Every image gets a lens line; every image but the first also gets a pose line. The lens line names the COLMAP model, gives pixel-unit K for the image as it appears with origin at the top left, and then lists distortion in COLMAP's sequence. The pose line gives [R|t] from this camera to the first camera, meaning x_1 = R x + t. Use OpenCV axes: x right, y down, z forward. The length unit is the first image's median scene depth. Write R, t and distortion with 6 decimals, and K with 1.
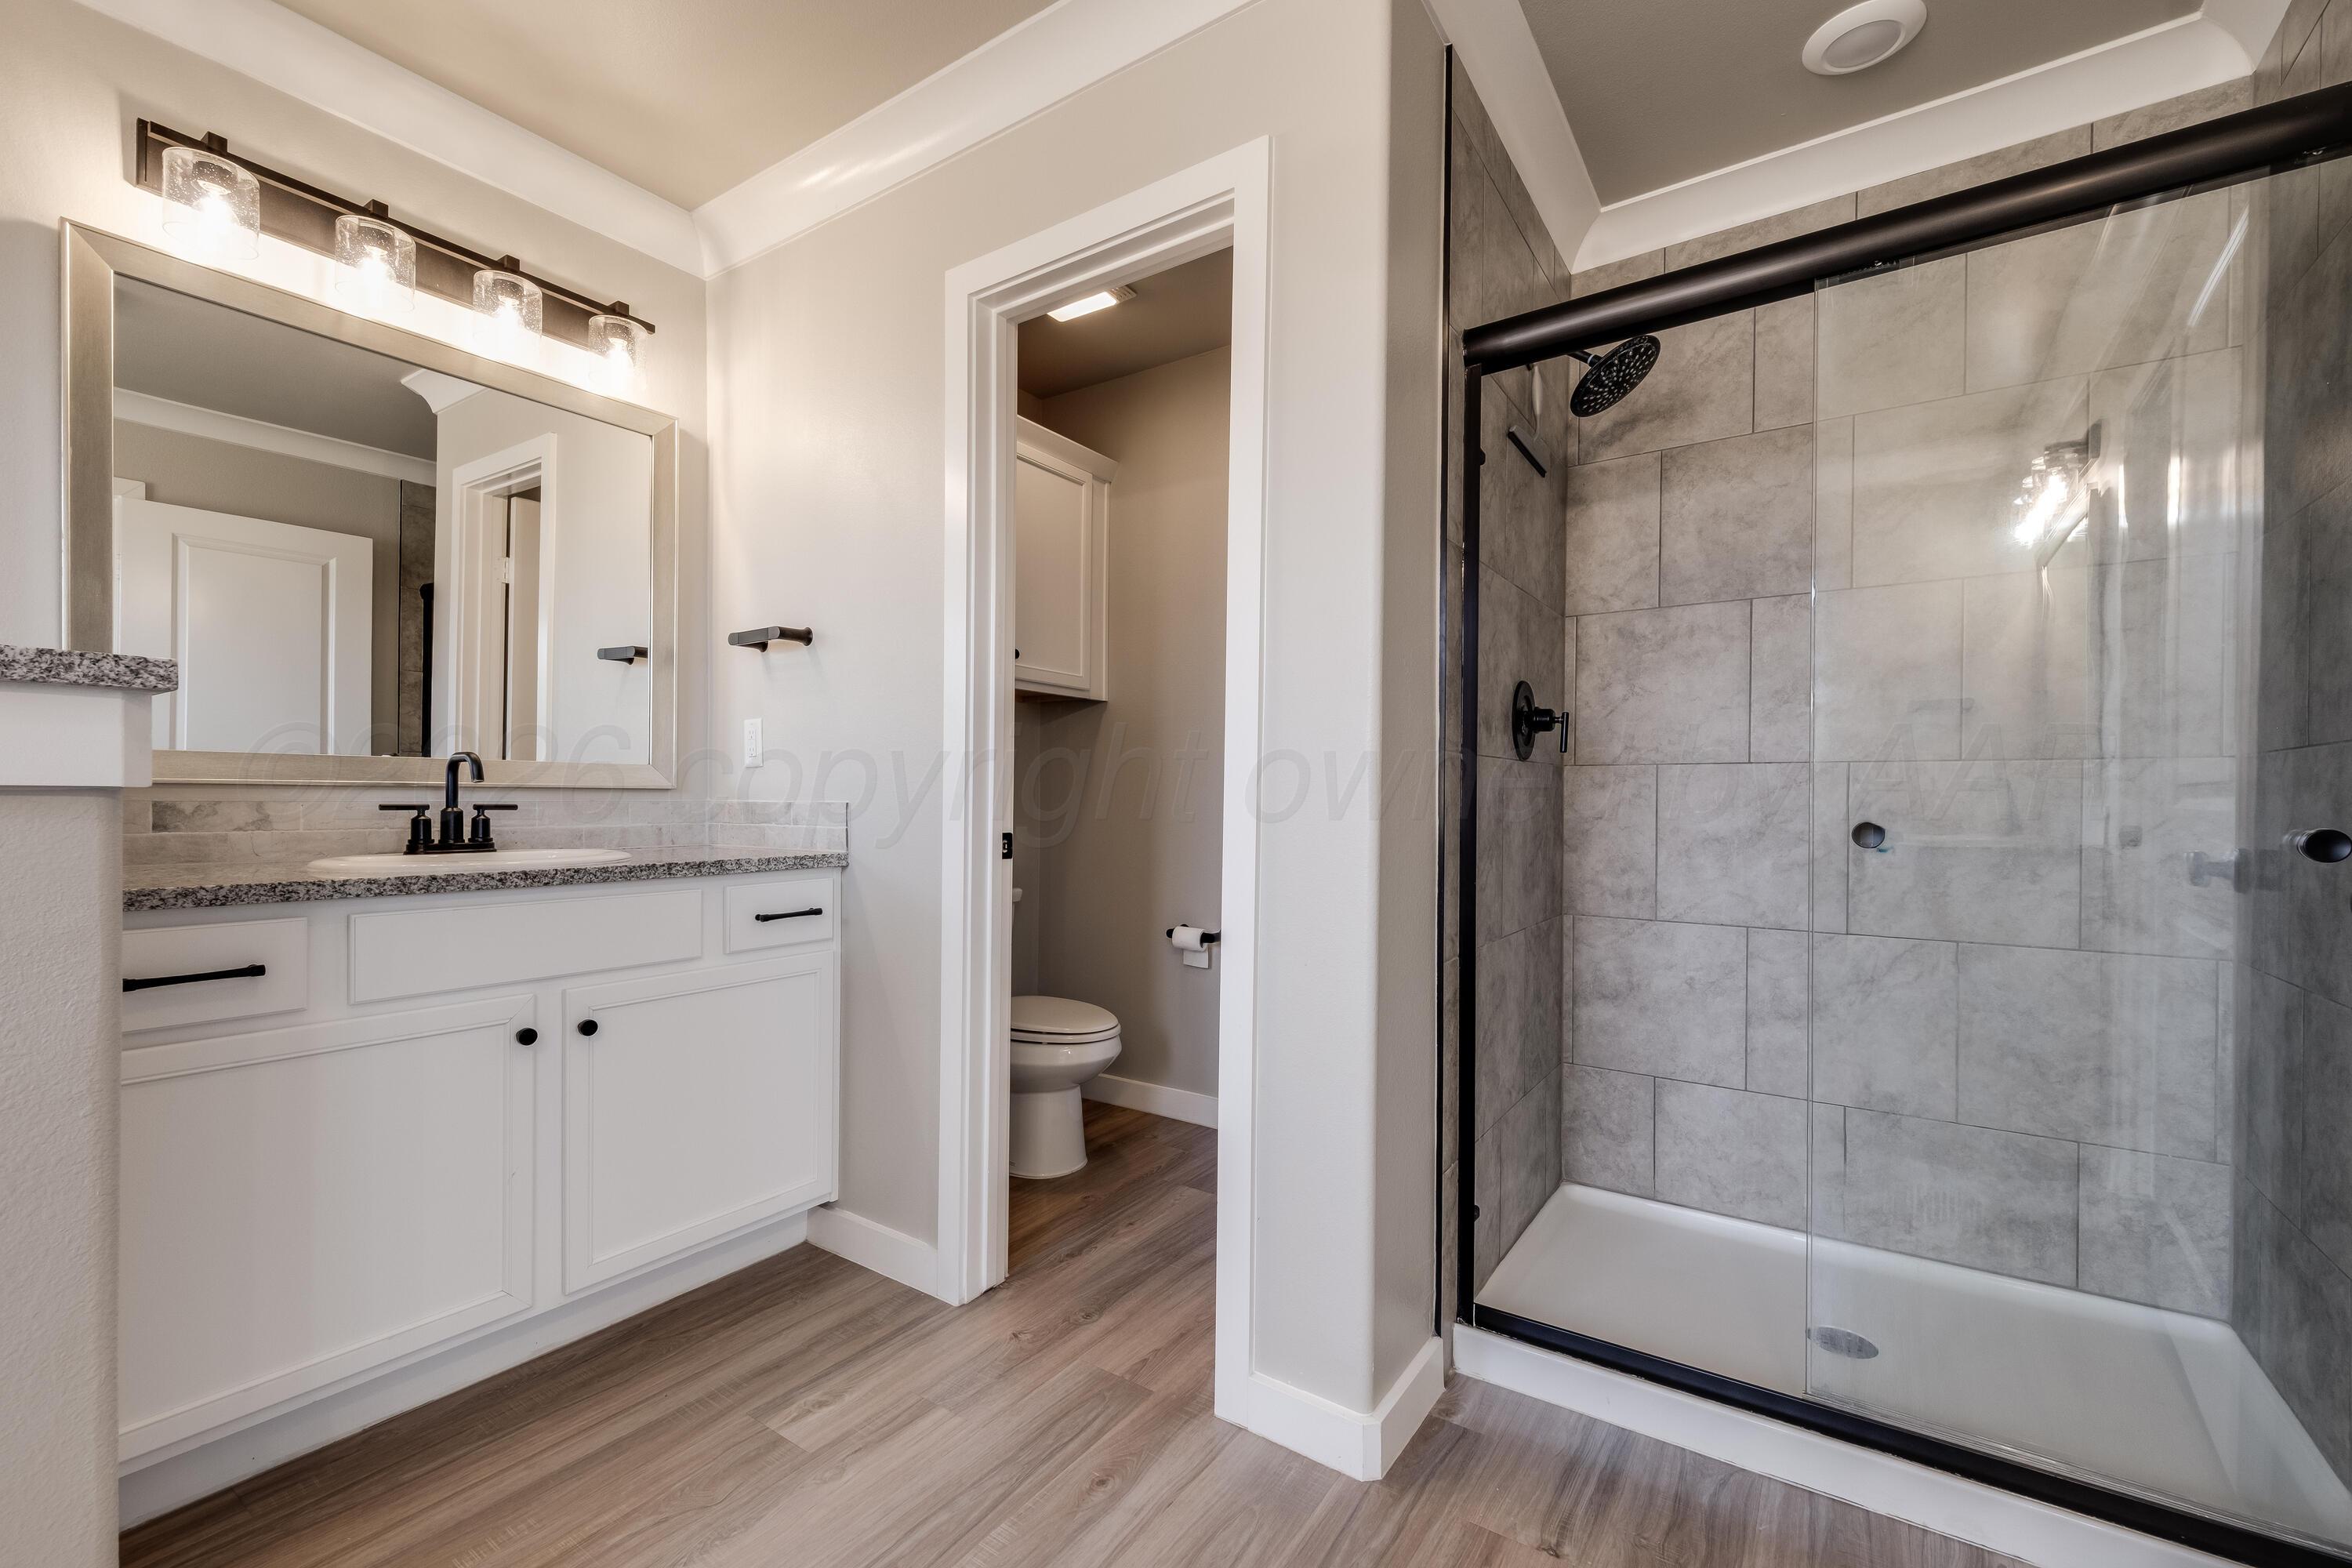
lens RADIAL K [[988.5, 0, 1169.6], [0, 988.5, 802.6], [0, 0, 1]] dist [0.003519, 0.000126]
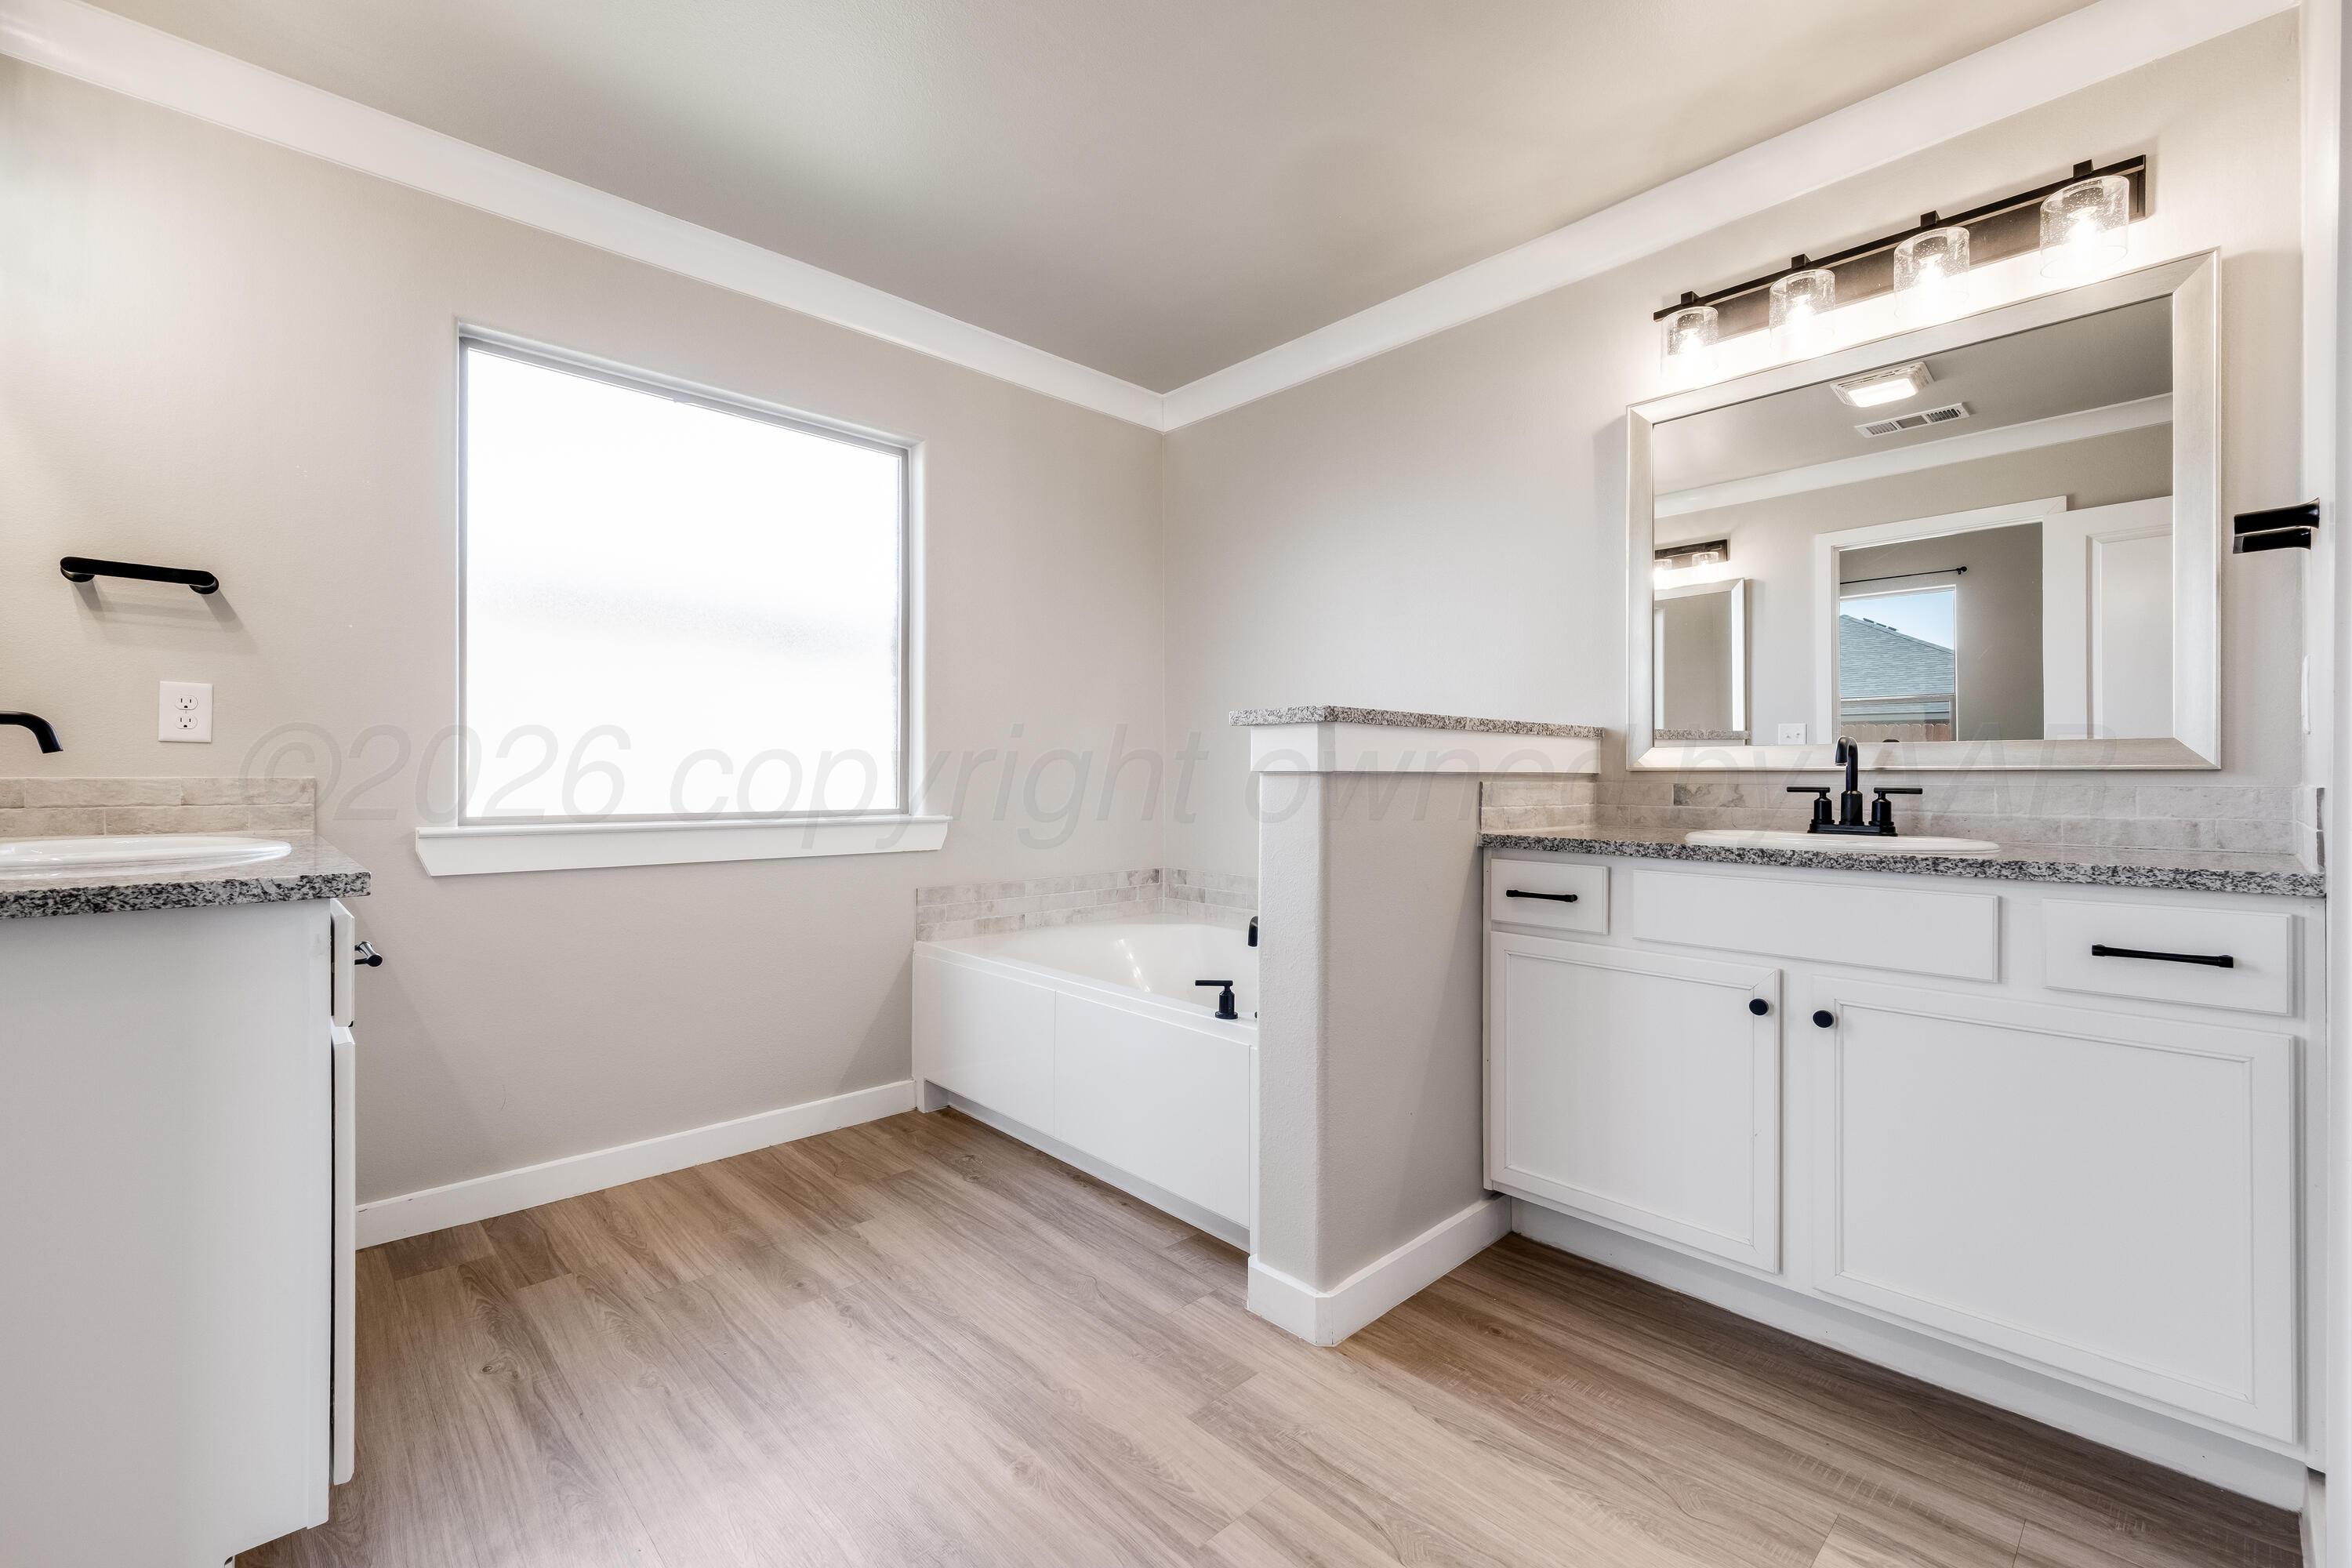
lens RADIAL K [[986.9, 0, 1175.7], [0, 986.9, 774.4], [0, 0, 1]] dist [0.021746, -0.008338]
pose [[-0.204123, -0.010809, -0.978886, 0.447943], [-0.011253, 0.999899, -0.008694, 0.005240], [0.978881, 0.009241, -0.204224, 0.531457]]
